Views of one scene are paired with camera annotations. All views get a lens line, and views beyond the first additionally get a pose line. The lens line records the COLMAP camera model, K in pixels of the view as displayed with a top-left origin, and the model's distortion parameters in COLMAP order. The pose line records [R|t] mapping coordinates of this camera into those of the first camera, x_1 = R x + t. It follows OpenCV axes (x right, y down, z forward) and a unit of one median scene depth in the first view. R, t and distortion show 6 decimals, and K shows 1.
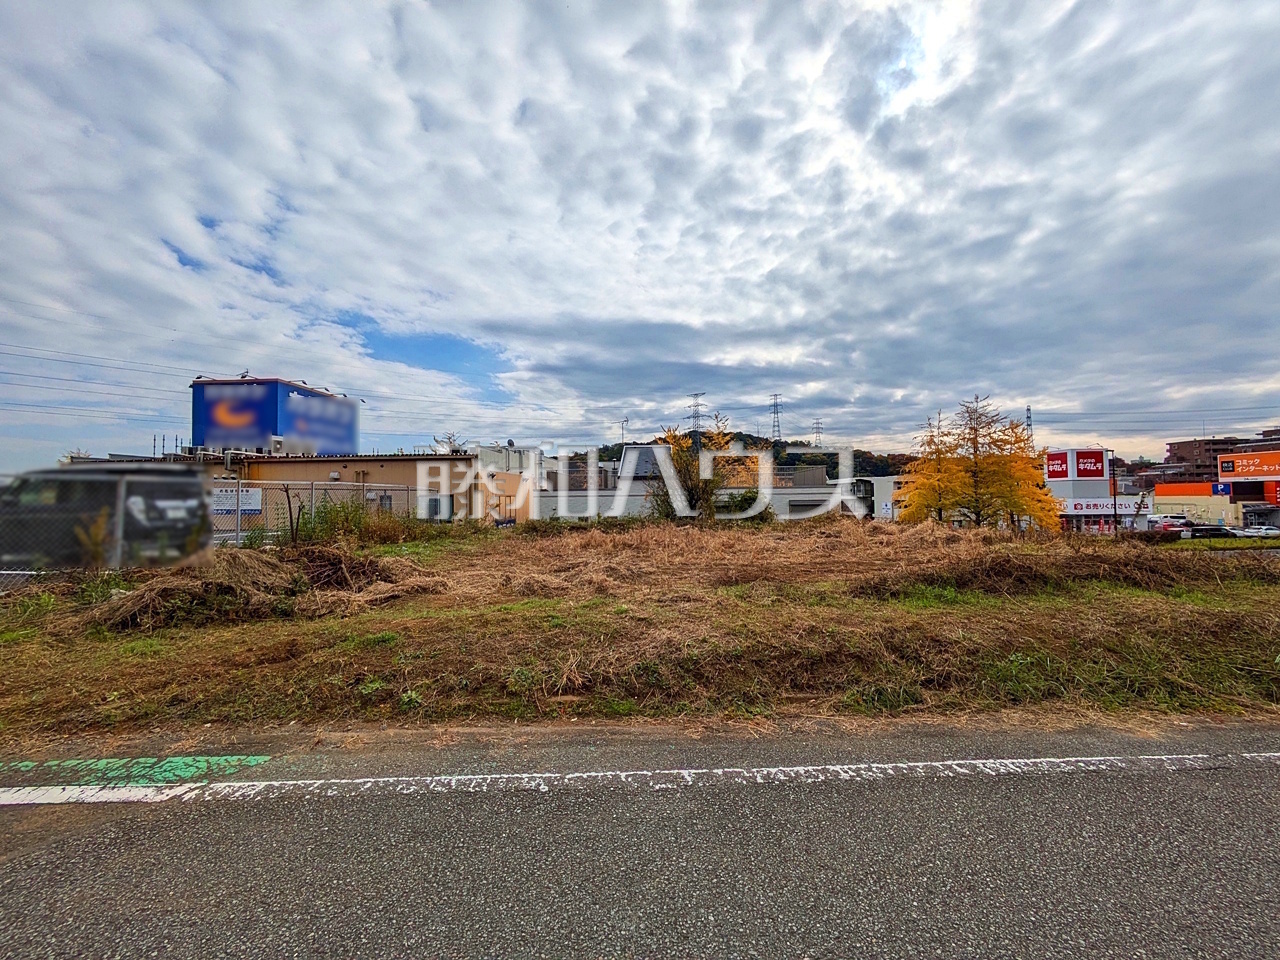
lens RADIAL K [[521.1, 0, 639.0], [0, 521.1, 488.3], [0, 0, 1]] dist [0.008043, 0.000474]
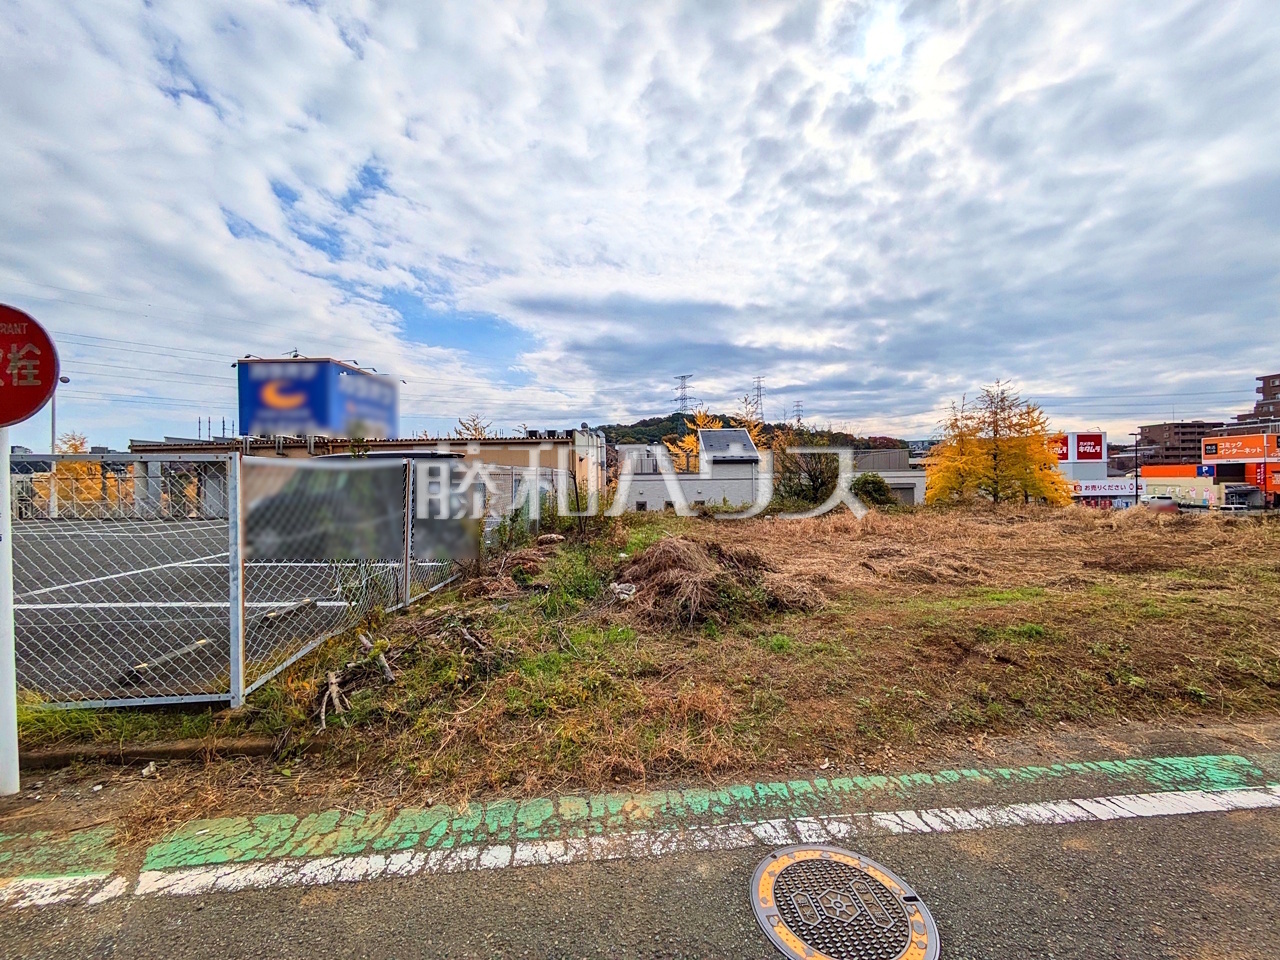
lens RADIAL K [[521.1, 0, 634.5], [0, 521.1, 482.7], [0, 0, 1]] dist [0.008043, 0.000474]
pose [[0.999004, -0.002358, 0.044560, -0.176626], [0.001367, 0.999752, 0.022244, 0.001358], [-0.044602, -0.022161, 0.998759, -0.003530]]
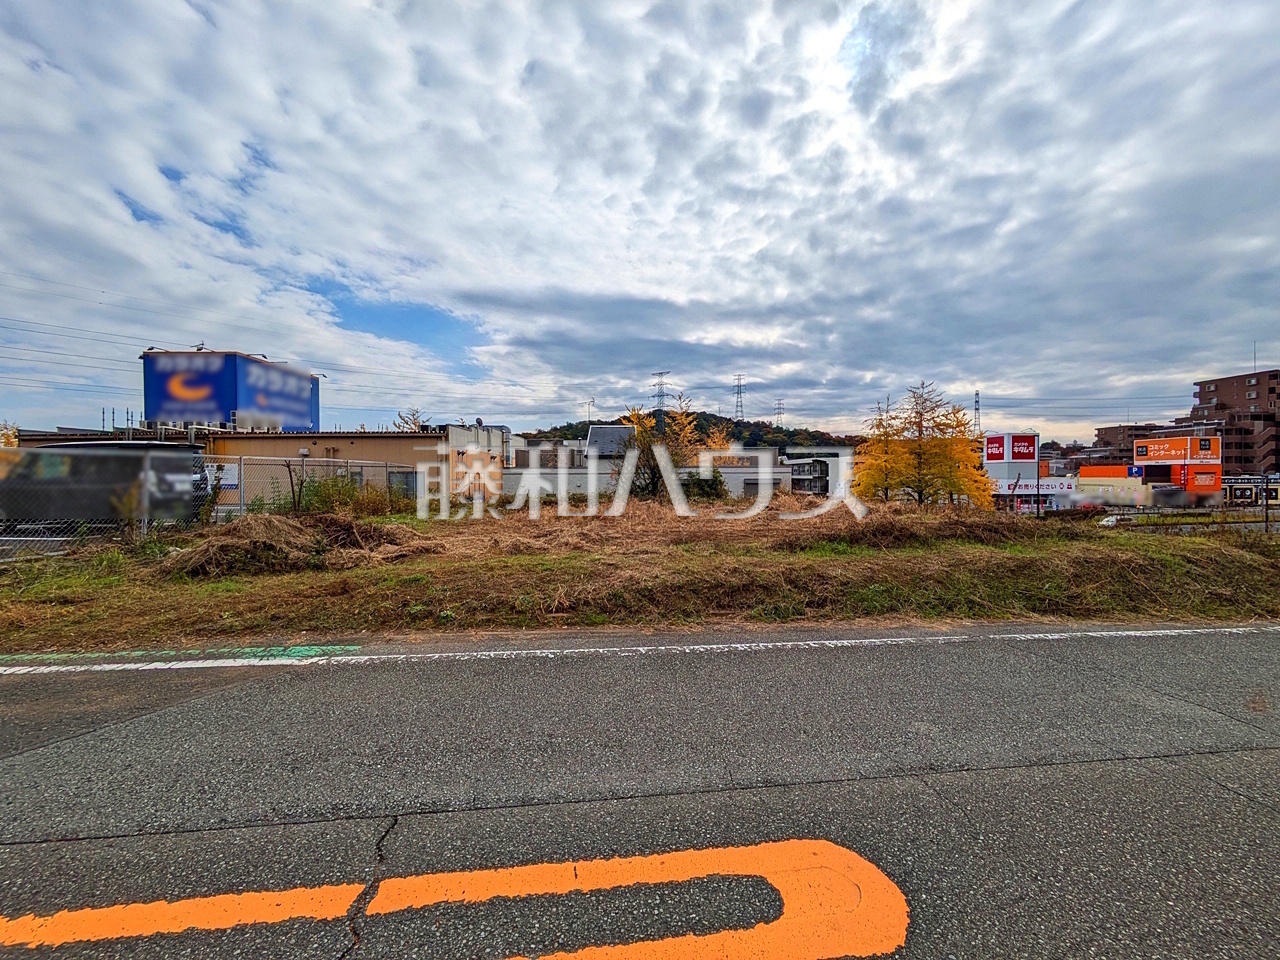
lens RADIAL K [[521.1, 0, 634.4], [0, 521.1, 490.3], [0, 0, 1]] dist [0.008043, 0.000474]
pose [[0.997397, 0.004408, 0.071976, -0.058682], [-0.007602, 0.998996, 0.044156, -0.000064], [-0.071709, -0.044588, 0.996428, -0.001170]]
